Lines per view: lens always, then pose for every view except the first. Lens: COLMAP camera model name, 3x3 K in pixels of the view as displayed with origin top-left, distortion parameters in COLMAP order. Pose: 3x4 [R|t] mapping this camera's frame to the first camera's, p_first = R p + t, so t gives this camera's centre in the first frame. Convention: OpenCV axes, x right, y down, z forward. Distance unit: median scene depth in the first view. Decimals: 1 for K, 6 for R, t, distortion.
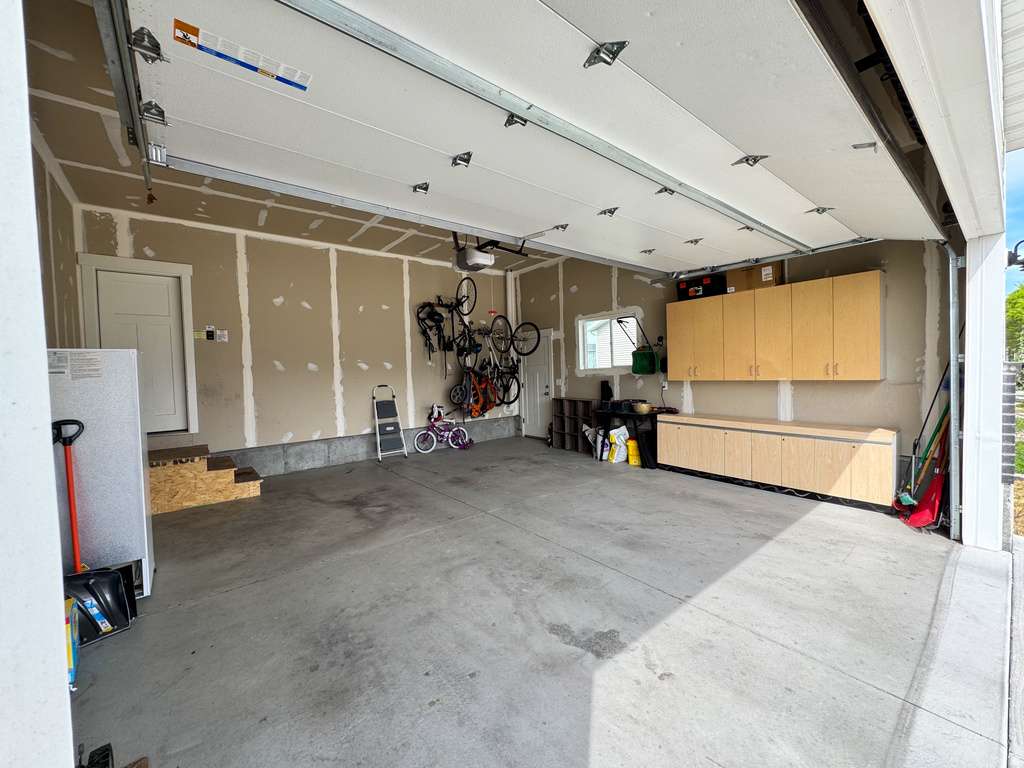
lens RADIAL K [[410.7, 0, 512.0], [0, 410.7, 384.0], [0, 0, 1]] dist [-0.001488, -0.000131]
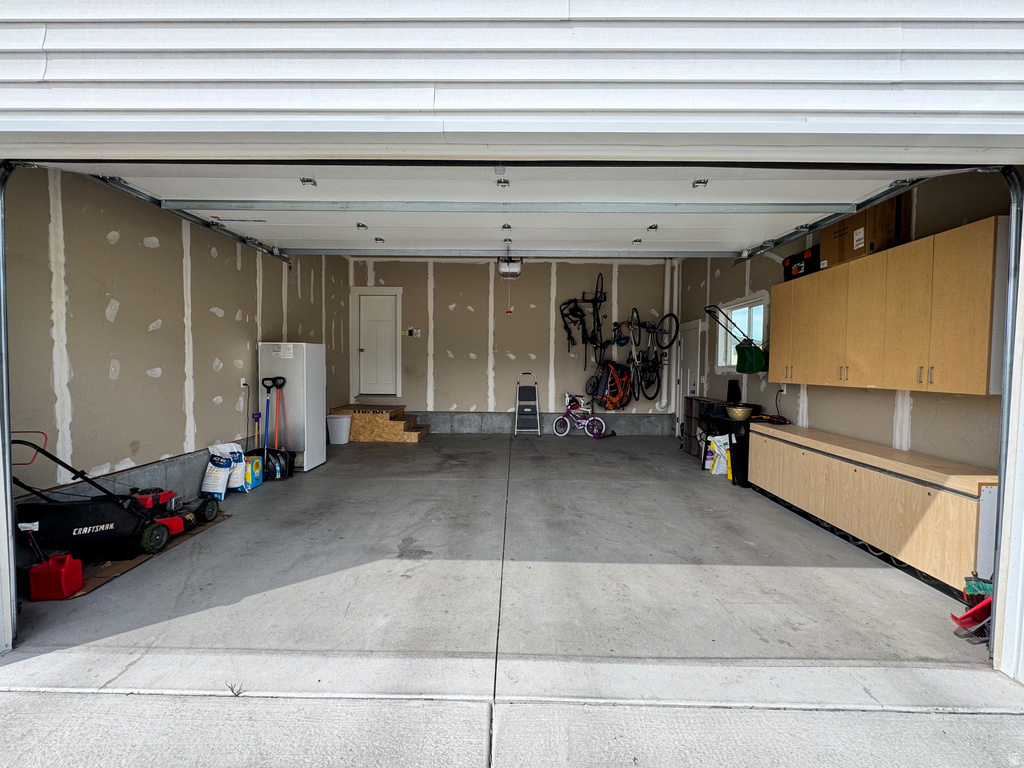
lens RADIAL K [[430.6, 0, 512.0], [0, 430.6, 384.0], [0, 0, 1]] dist [-0.000526, 0.000034]
pose [[0.767471, 0.063765, -0.637905, 0.553254], [-0.054307, 0.997931, 0.034416, -0.006935], [0.638780, 0.008230, 0.769346, 0.030503]]
